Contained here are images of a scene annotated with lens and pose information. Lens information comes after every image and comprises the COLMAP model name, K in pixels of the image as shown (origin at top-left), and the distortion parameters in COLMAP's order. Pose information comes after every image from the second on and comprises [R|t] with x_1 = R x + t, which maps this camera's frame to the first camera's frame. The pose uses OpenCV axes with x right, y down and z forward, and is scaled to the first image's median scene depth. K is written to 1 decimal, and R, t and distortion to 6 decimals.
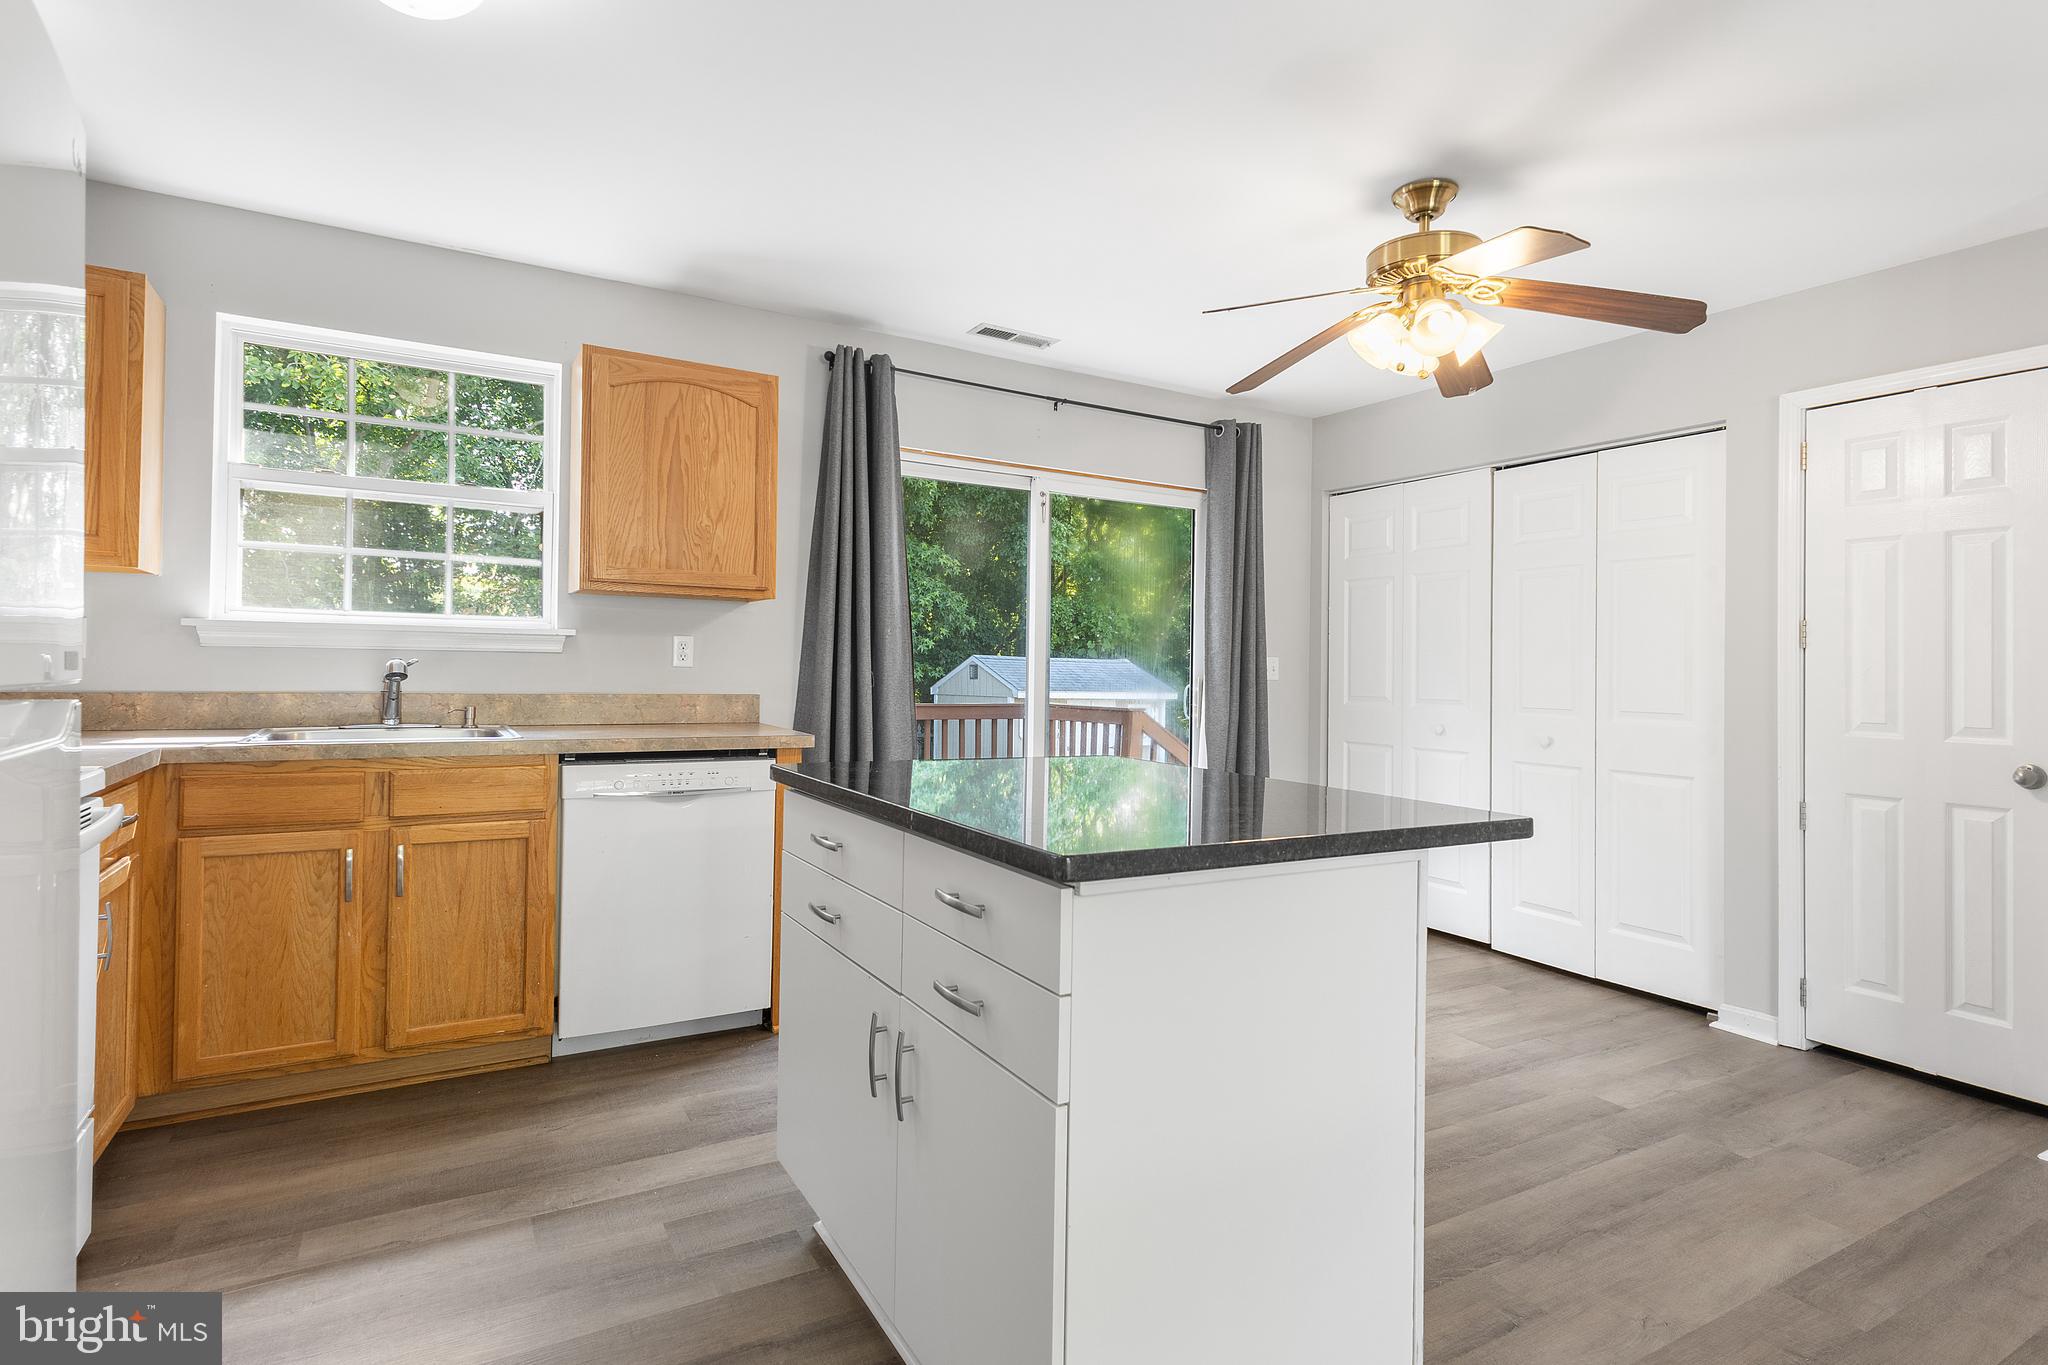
lens RADIAL K [[1028.7, 0, 1036.1], [0, 1028.7, 658.3], [0, 0, 1]] dist [0.004721, 0.000519]
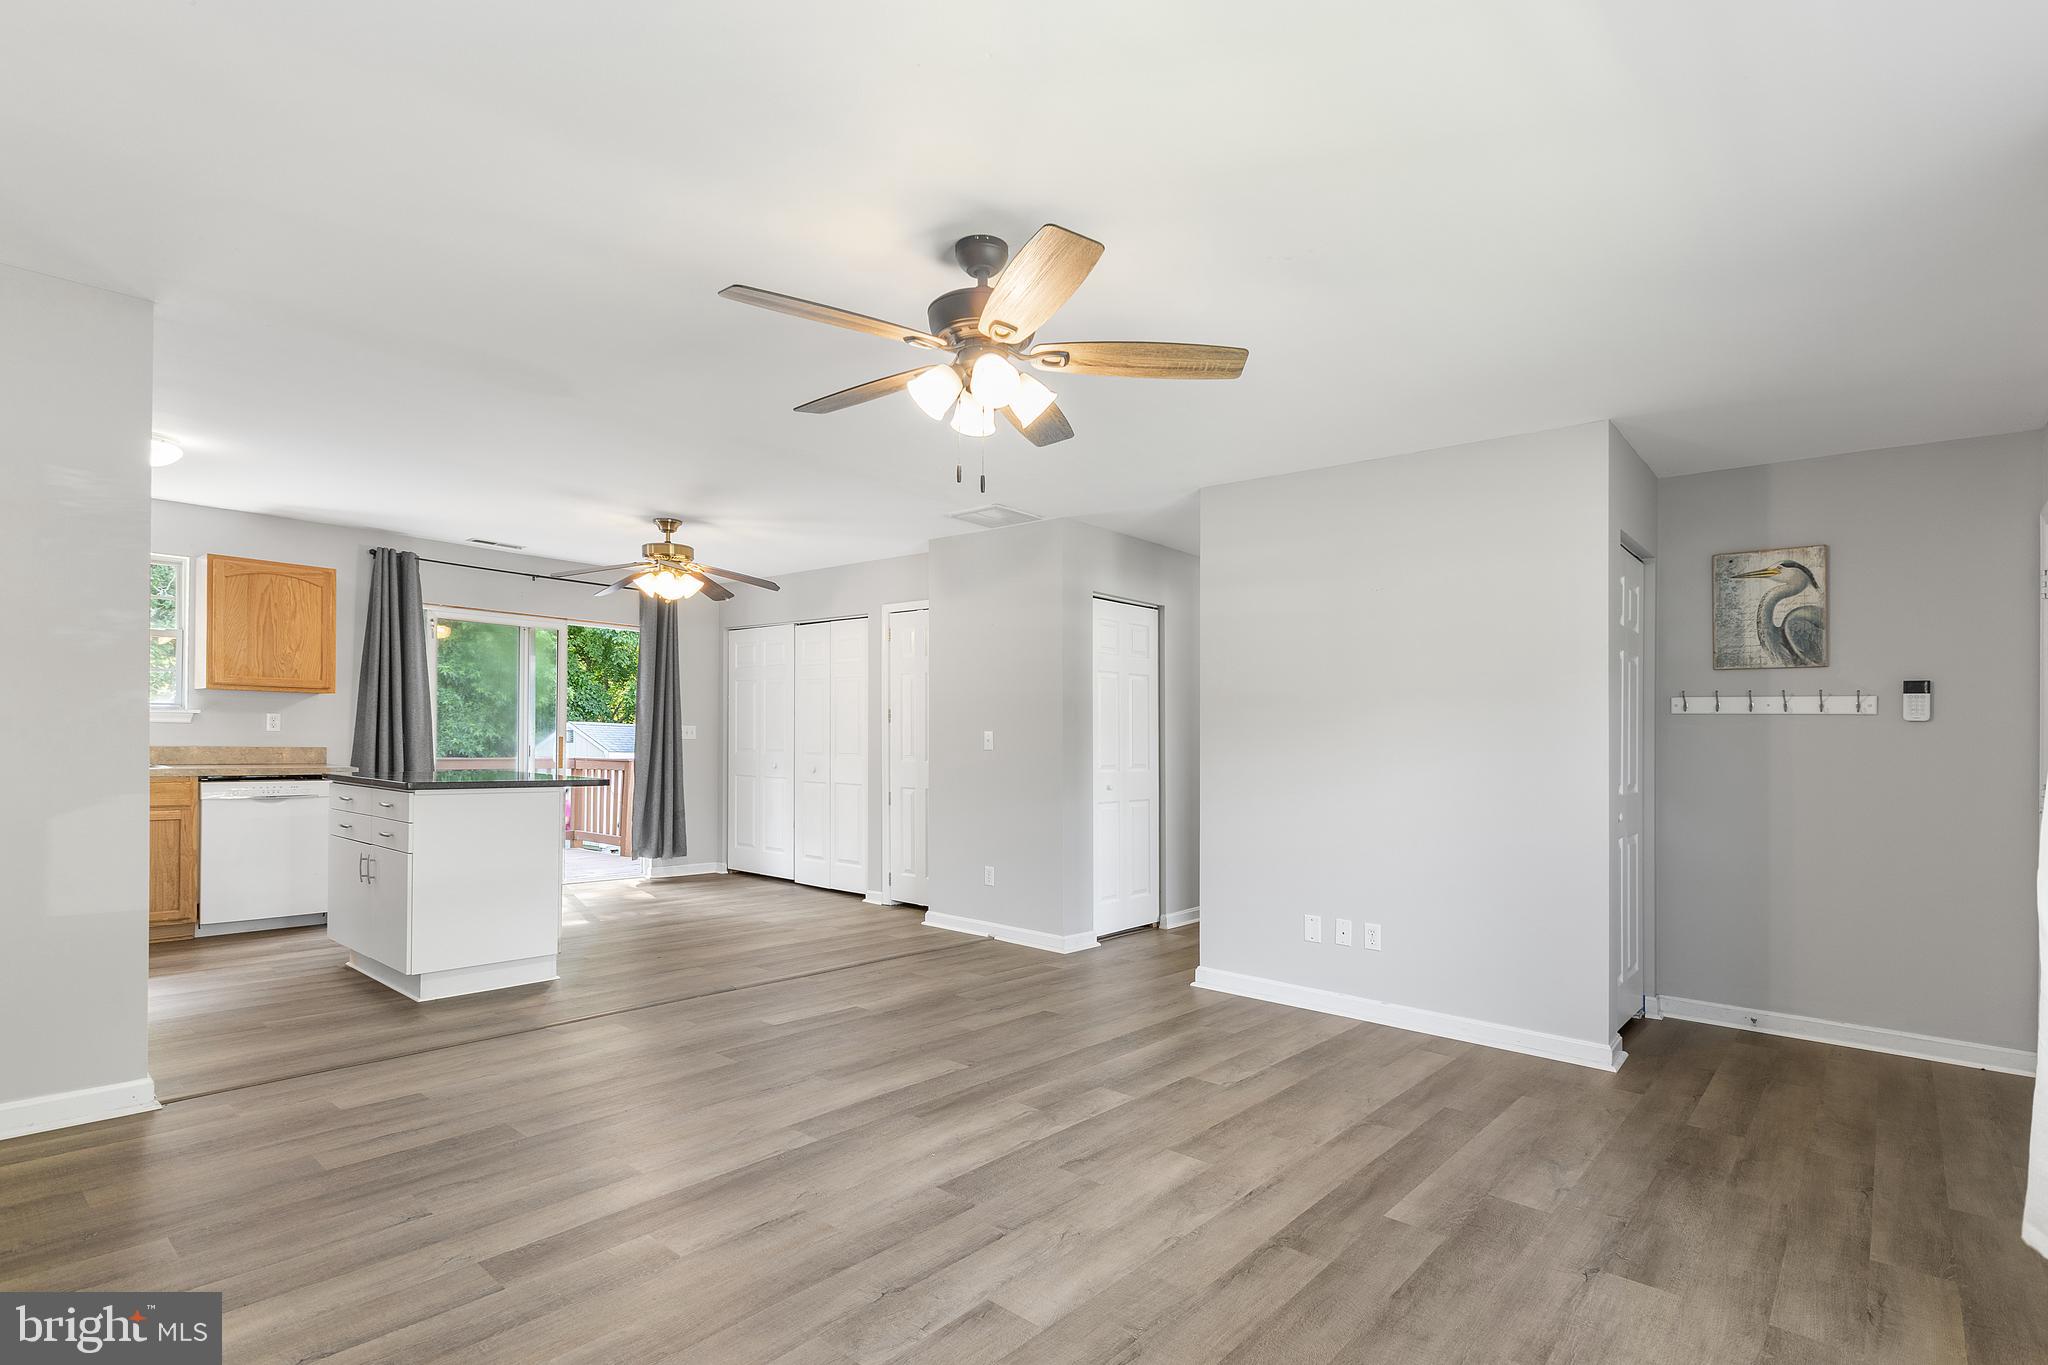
lens RADIAL K [[978.0, 0, 1024.3], [0, 978.0, 740.1], [0, 0, 1]] dist [0.002018, -0.000264]
pose [[0.944777, -0.002703, 0.327702, 0.336848], [-0.002715, 0.999867, 0.016073, -0.007032], [-0.327701, -0.016075, 0.944645, -1.052140]]
